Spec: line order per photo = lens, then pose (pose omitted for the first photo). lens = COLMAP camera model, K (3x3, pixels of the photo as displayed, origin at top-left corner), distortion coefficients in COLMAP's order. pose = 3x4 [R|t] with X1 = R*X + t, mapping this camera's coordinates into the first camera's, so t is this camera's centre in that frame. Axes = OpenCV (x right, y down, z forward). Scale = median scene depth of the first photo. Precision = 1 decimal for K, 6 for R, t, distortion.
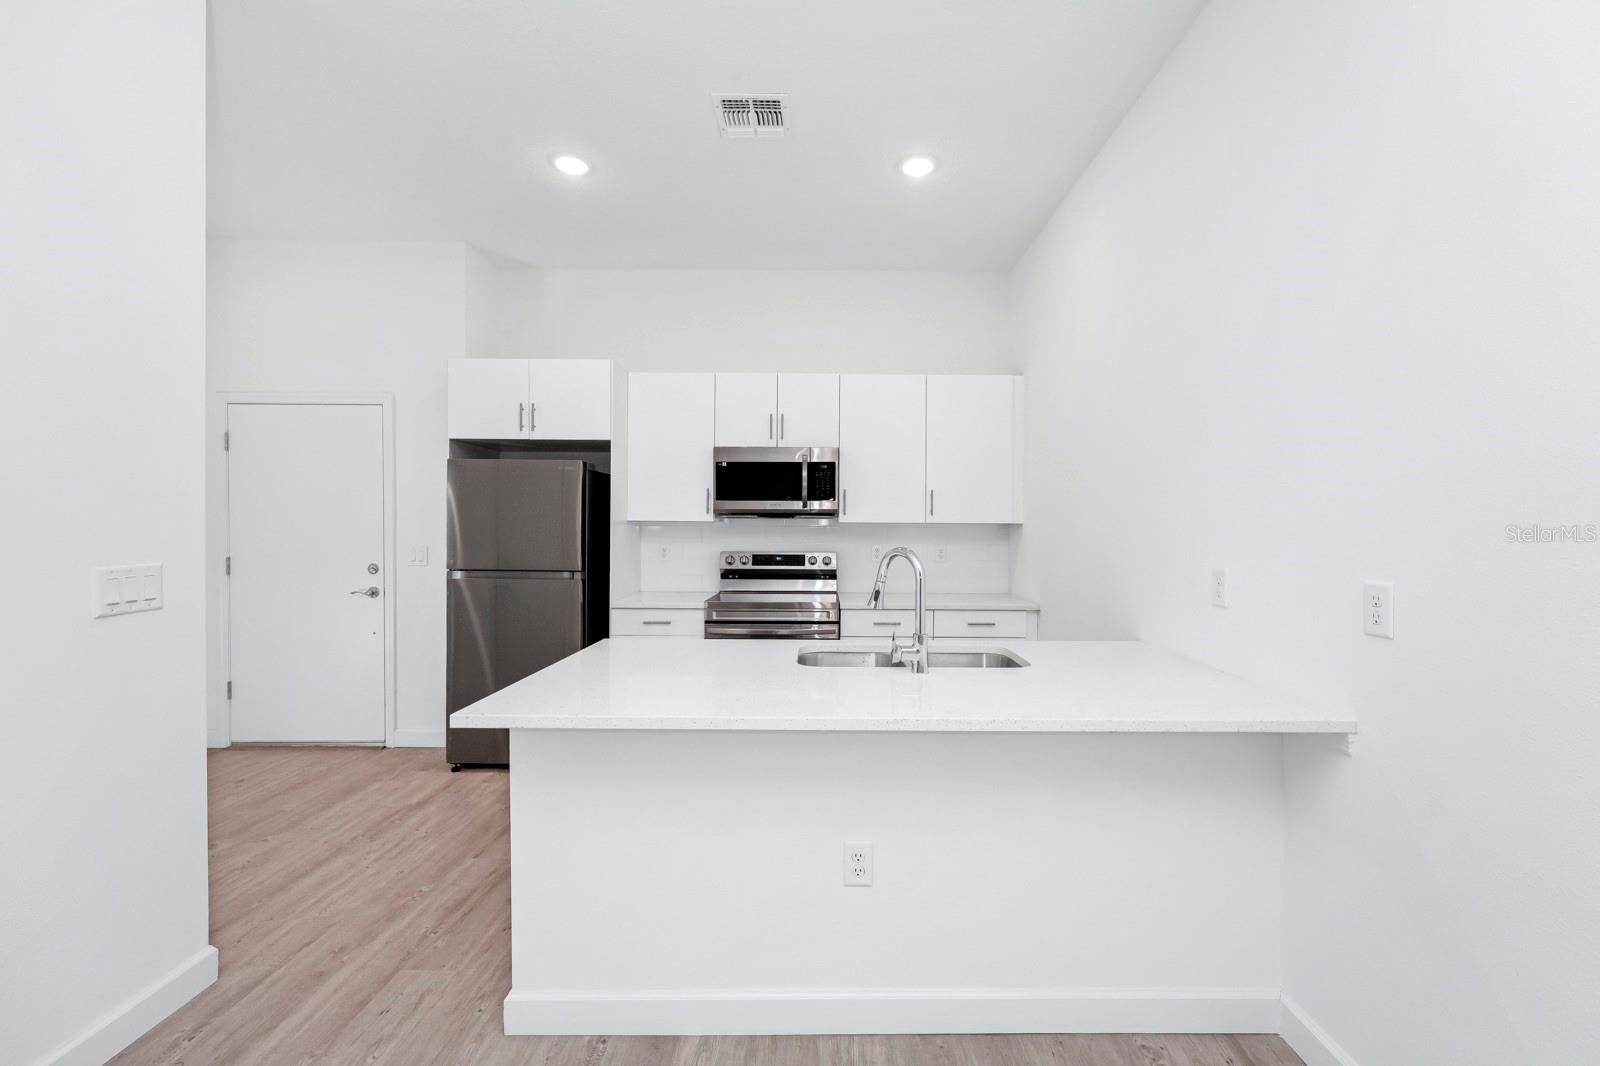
lens RADIAL K [[652.9, 0, 803.3], [0, 652.9, 534.4], [0, 0, 1]] dist [0.001054, -0.000010]
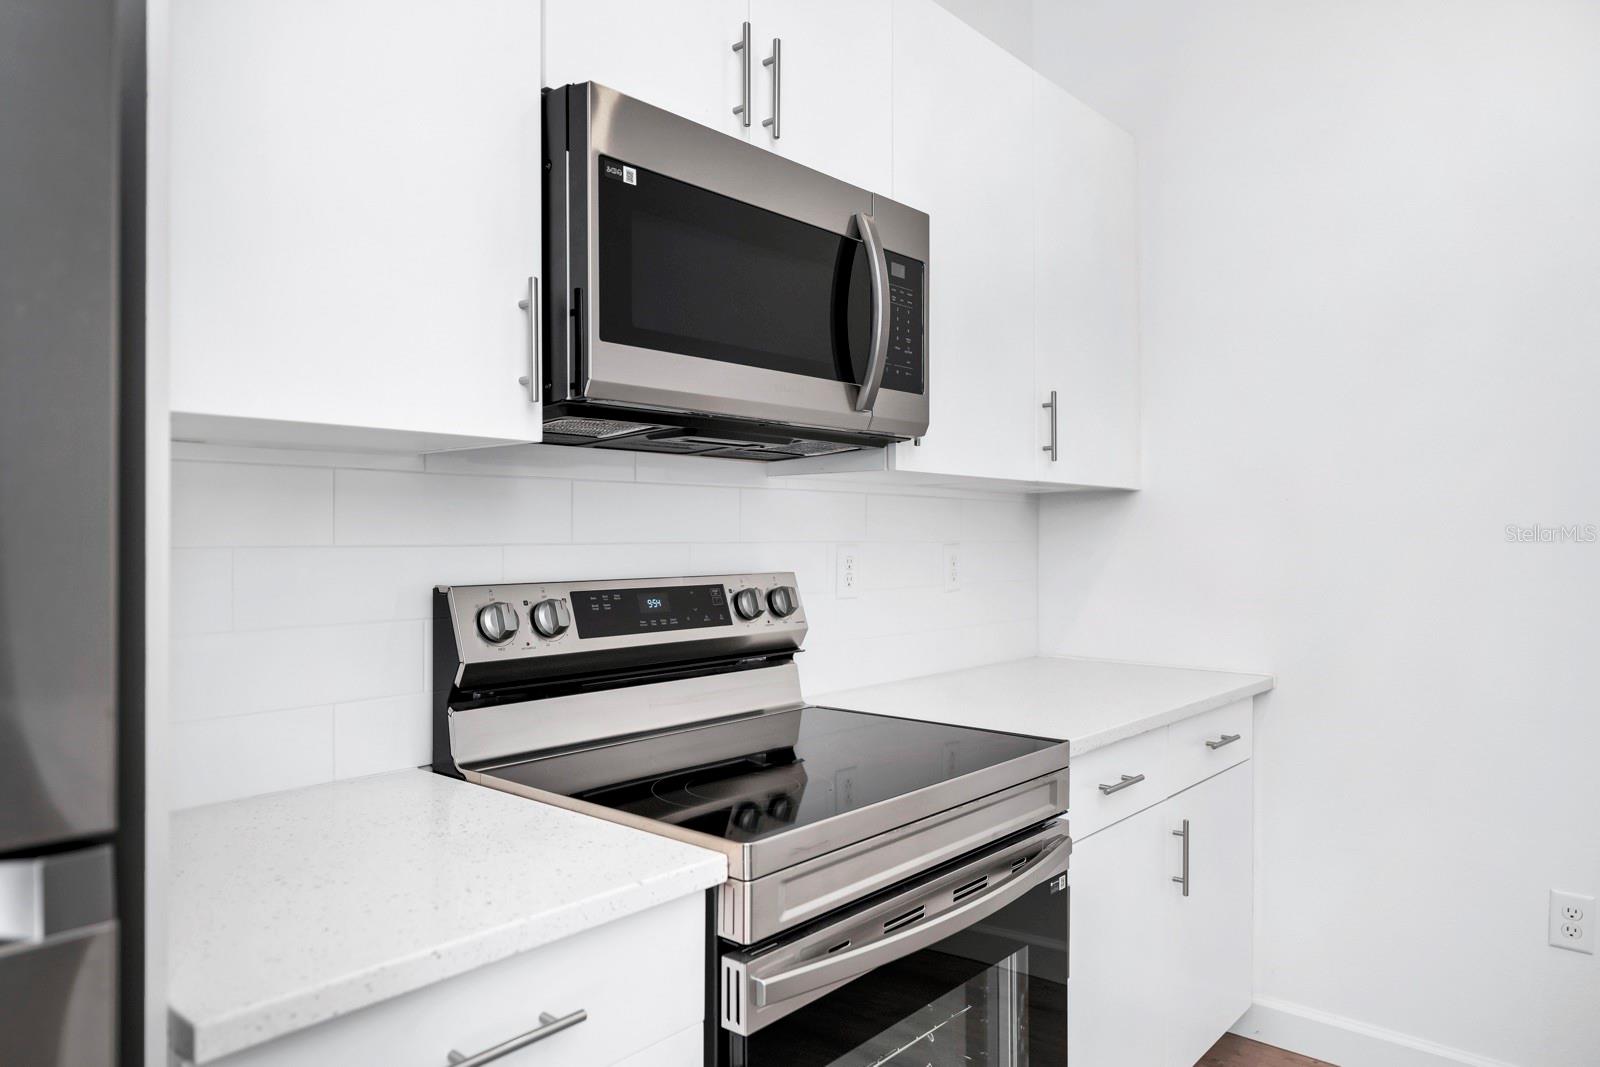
lens RADIAL K [[1112.8, 0, 794.0], [0, 1112.8, 528.1], [0, 0, 1]] dist [-0.003895, -0.000445]
pose [[0.633212, -0.000121, 0.773979, -0.368119], [0.001846, 0.999997, -0.001353, 0.008229], [-0.773976, 0.002286, 0.633210, 0.727524]]
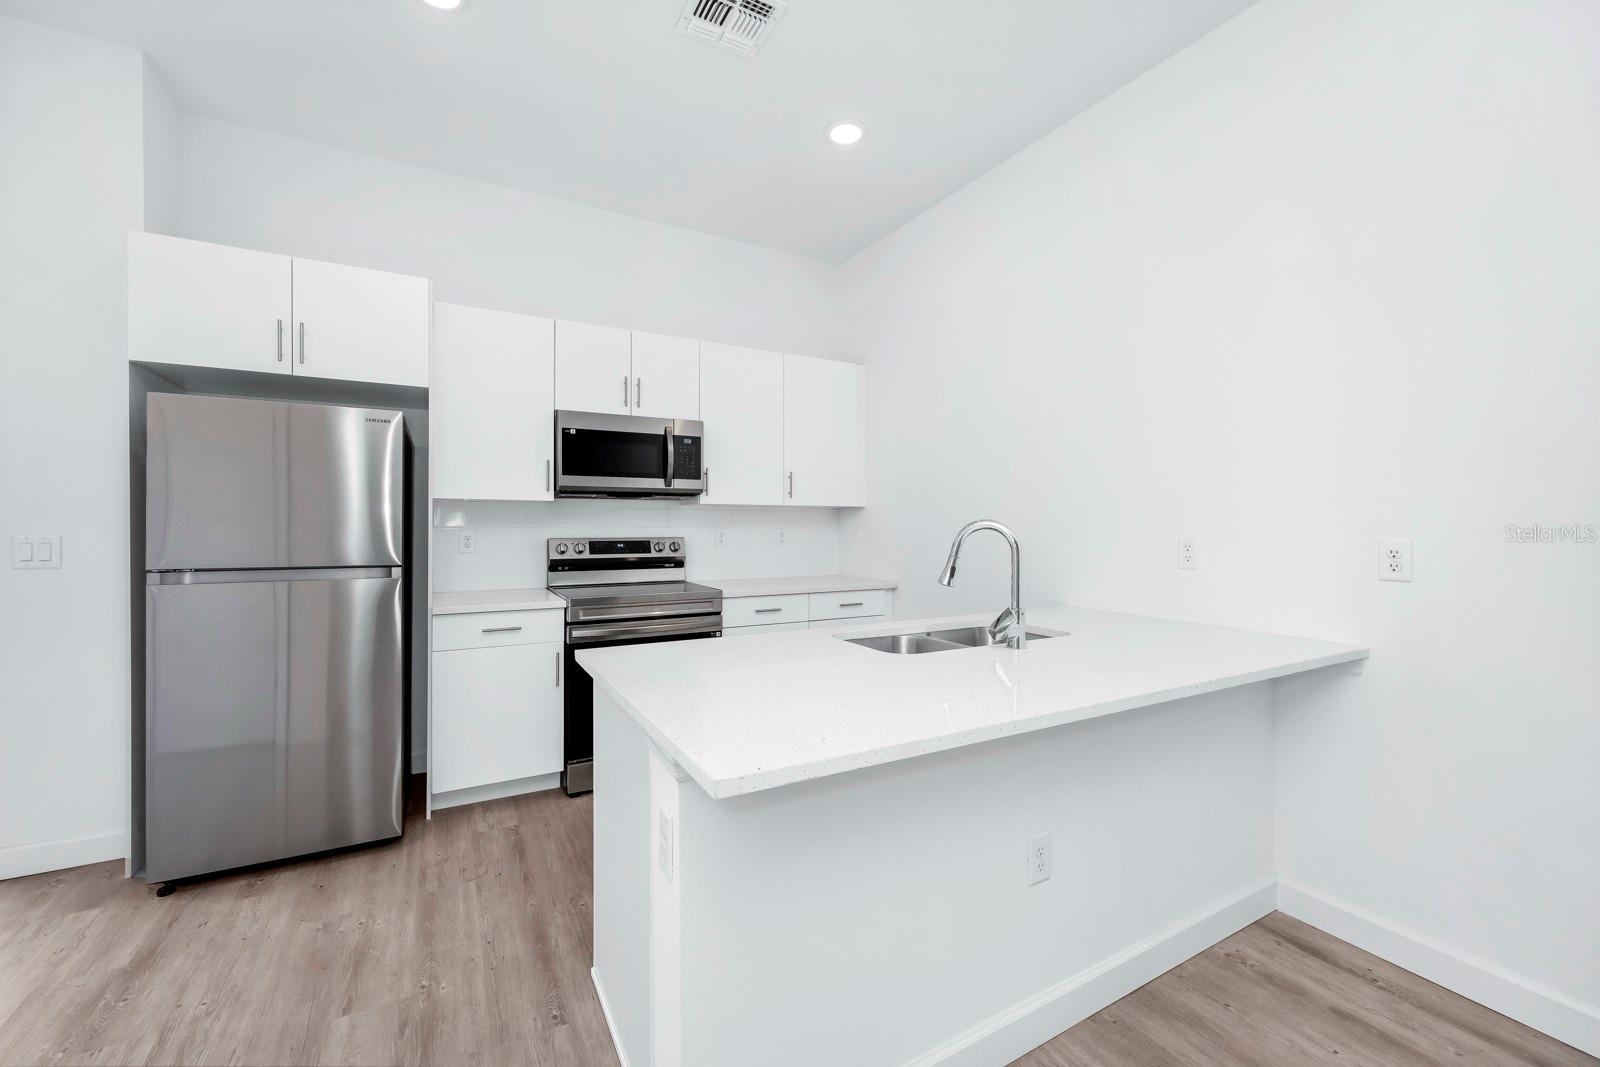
lens RADIAL K [[652.9, 0, 791.7], [0, 652.9, 522.8], [0, 0, 1]] dist [0.001054, -0.000010]
pose [[0.875037, -0.003029, 0.484046, -0.276189], [0.005263, 0.999981, -0.003258, 0.011670], [-0.484027, 0.005398, 0.875036, 0.145680]]
